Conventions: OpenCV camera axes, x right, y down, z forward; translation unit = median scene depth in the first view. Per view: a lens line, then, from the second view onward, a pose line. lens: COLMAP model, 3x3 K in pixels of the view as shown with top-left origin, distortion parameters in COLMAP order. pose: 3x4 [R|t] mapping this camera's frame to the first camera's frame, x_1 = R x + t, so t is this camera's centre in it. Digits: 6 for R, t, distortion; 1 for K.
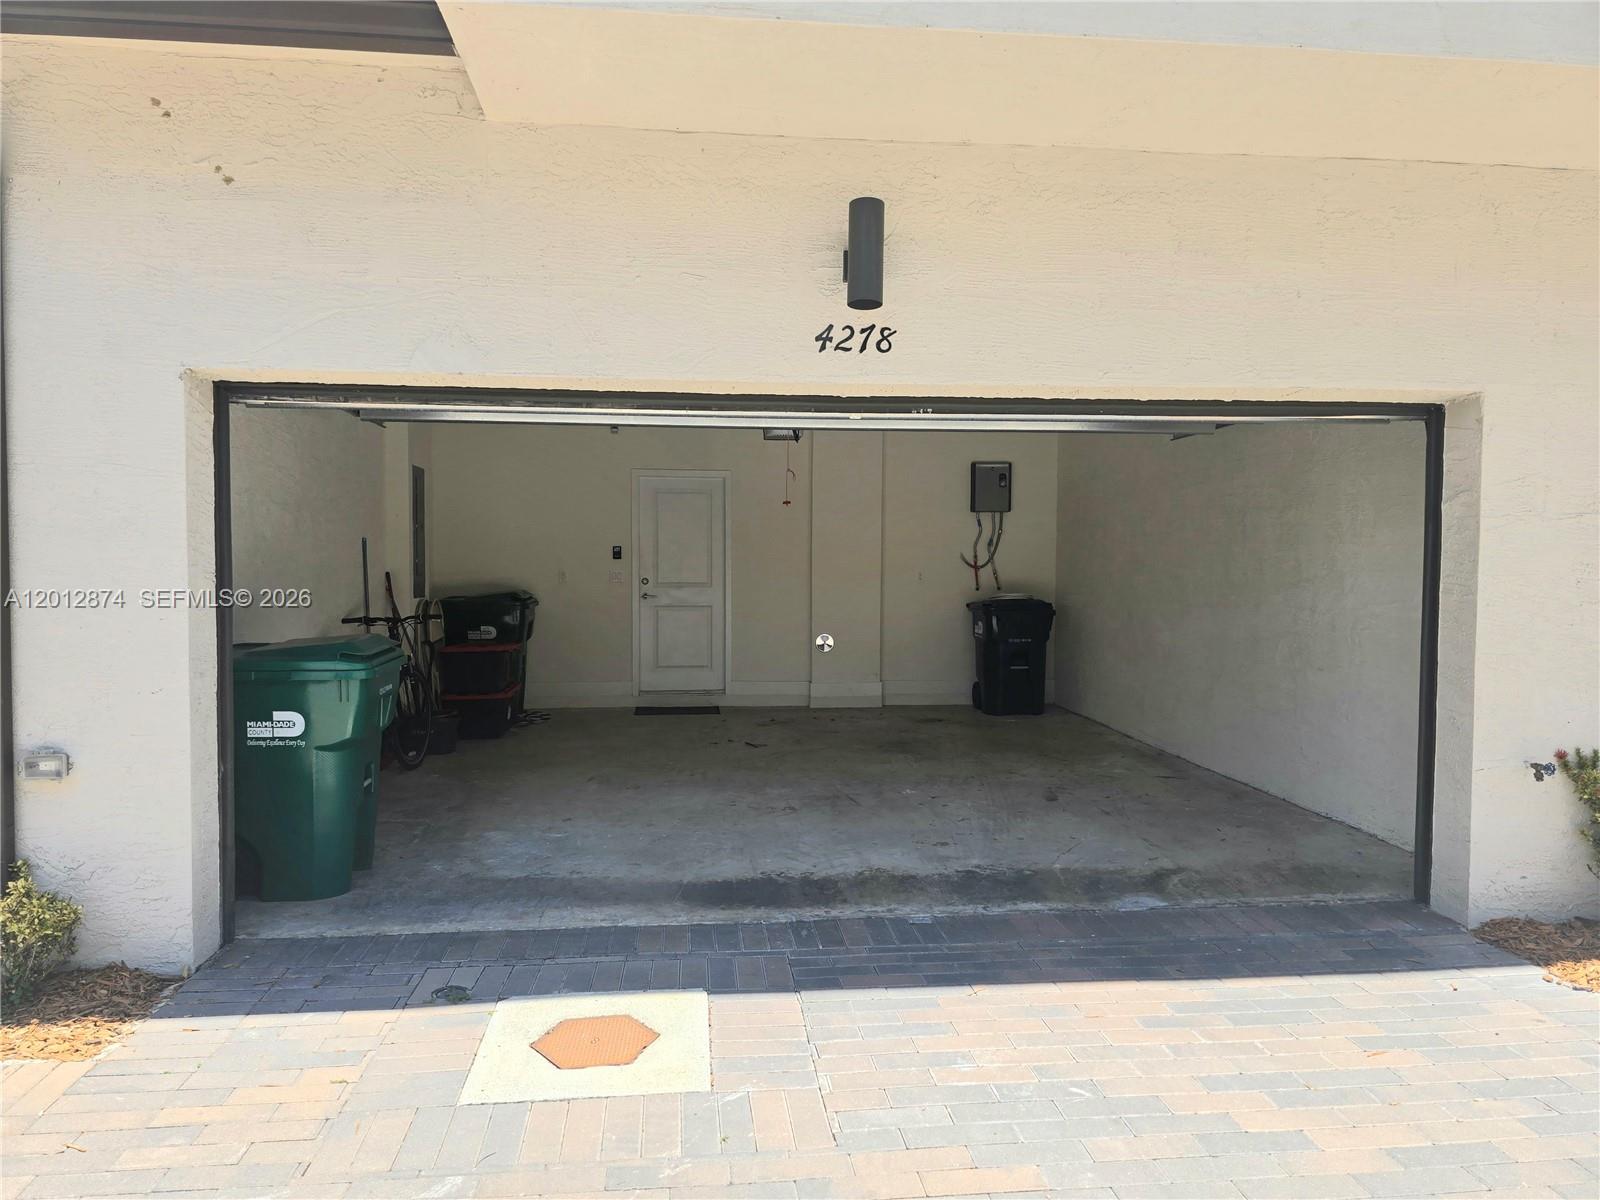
lens RADIAL K [[1065.0, 0, 797.1], [0, 1065.0, 611.1], [0, 0, 1]] dist [0.053269, -0.054197]
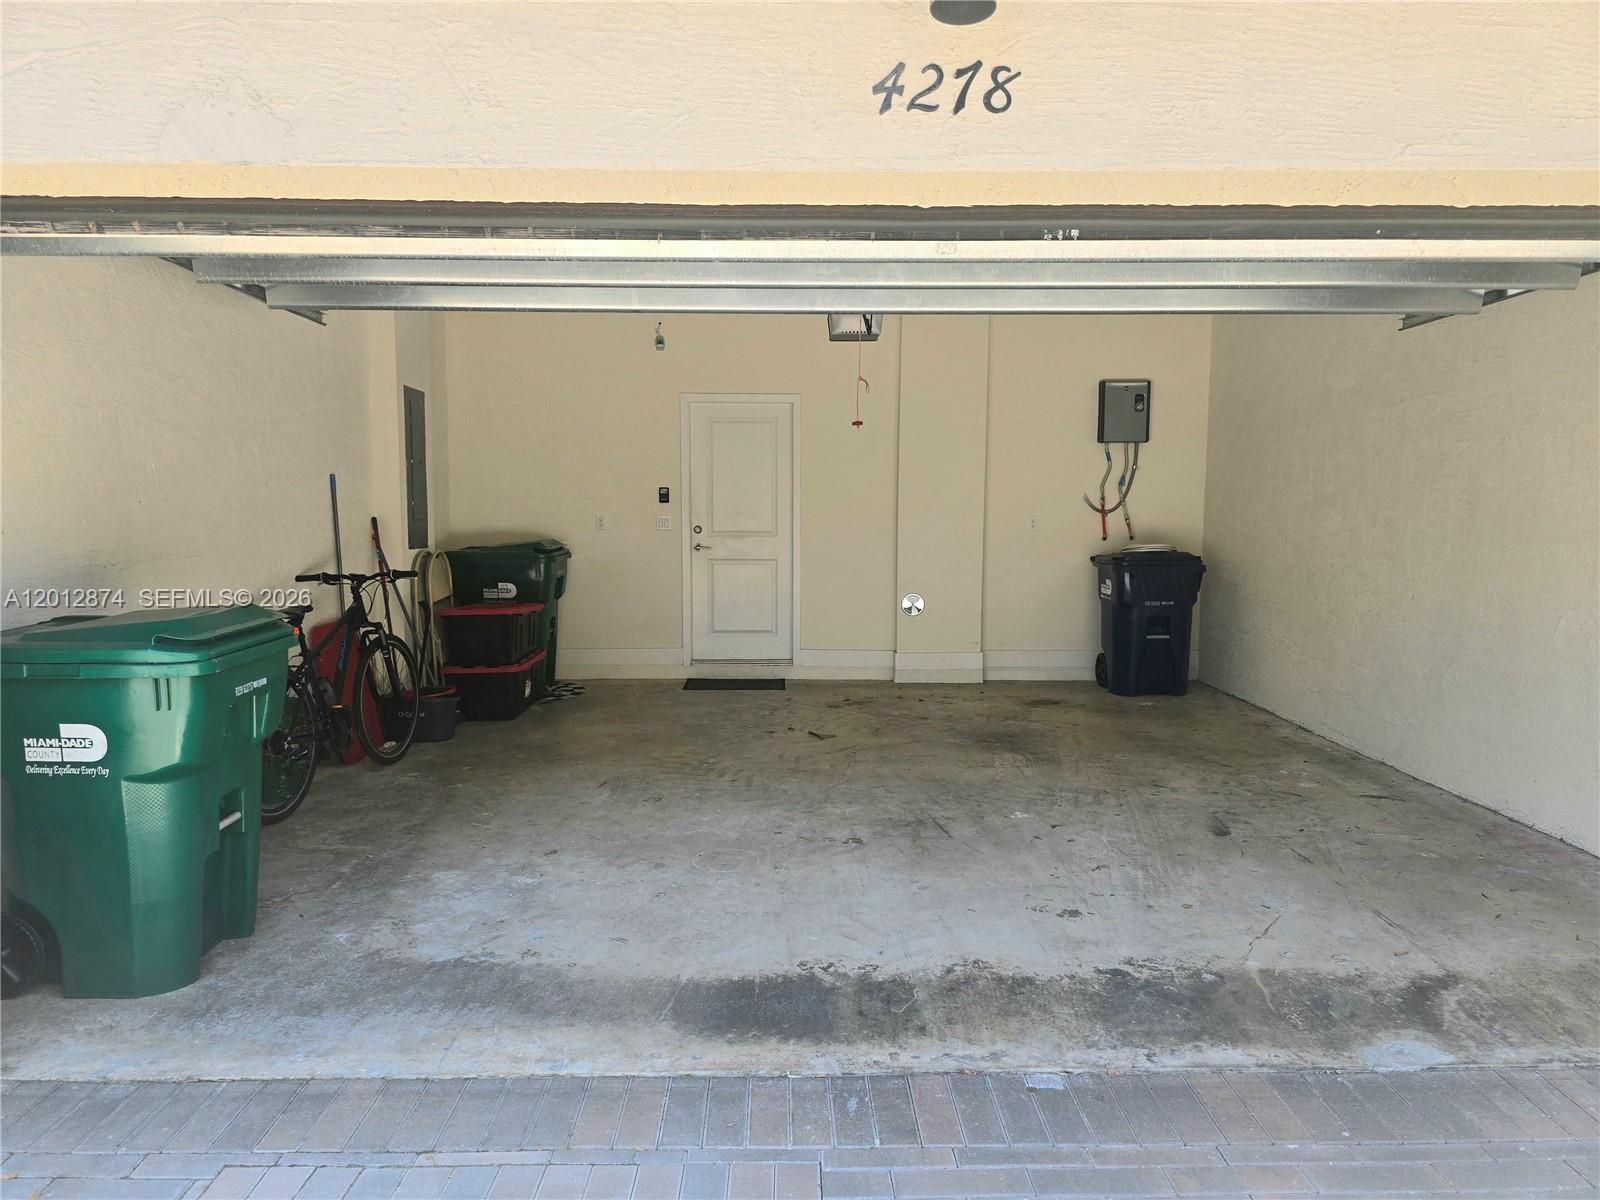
lens RADIAL K [[1065.0, 0, 797.1], [0, 1065.0, 611.1], [0, 0, 1]] dist [0.053269, -0.054197]
pose [[0.995678, 0.007762, -0.092549, 0.021536], [-0.003270, 0.998814, 0.048587, -0.007868], [0.092817, -0.048074, 0.994522, 0.289915]]
